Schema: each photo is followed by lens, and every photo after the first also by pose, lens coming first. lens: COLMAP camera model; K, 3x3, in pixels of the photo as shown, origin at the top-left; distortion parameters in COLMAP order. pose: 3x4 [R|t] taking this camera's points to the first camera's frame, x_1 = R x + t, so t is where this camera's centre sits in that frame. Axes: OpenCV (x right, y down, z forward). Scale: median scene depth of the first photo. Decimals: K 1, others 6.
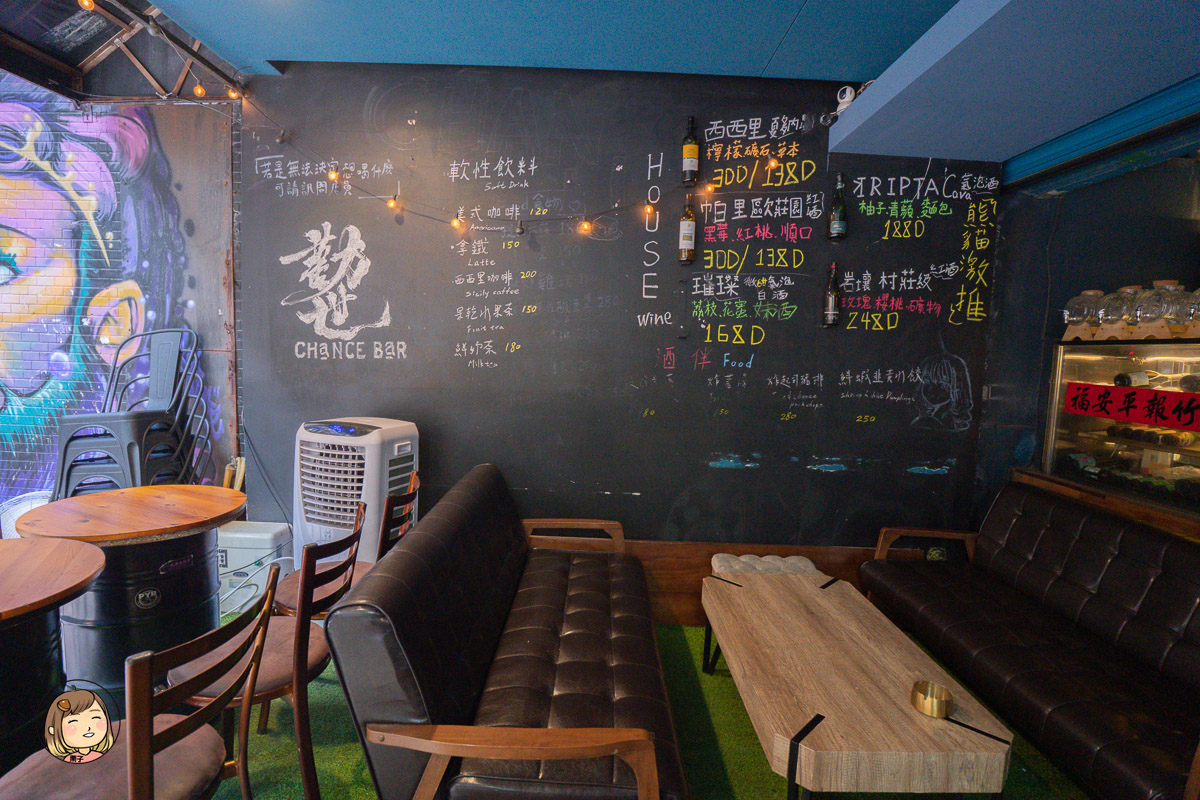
lens RADIAL K [[590.9, 0, 600.0], [0, 590.9, 400.0], [0, 0, 1]] dist [-0.045622, 0.011464]
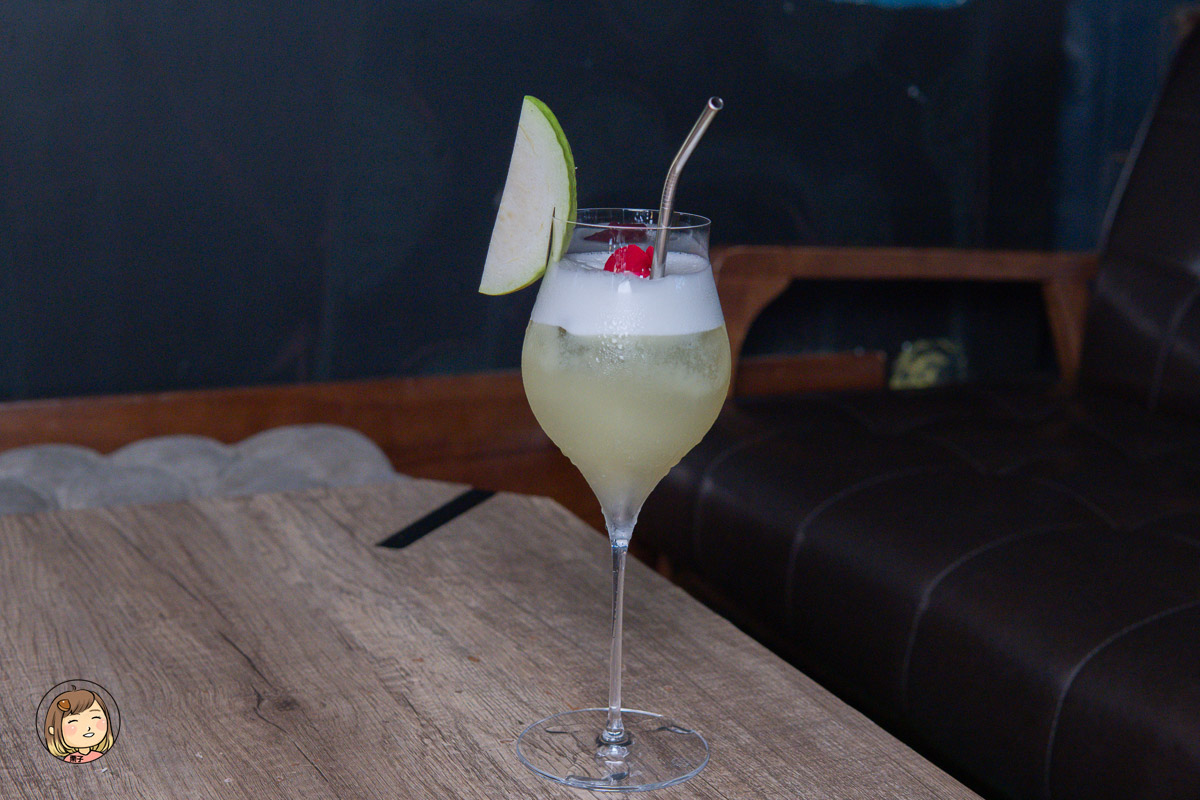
lens RADIAL K [[1694.2, 0, 600.0], [0, 1694.2, 400.0], [0, 0, 1]] dist [-0.053007, -0.045247]
pose [[0.918323, -0.095188, 0.384216, 0.216247], [0.038839, 0.987640, 0.151854, 0.178773], [-0.393922, -0.124528, 0.910669, 0.467647]]
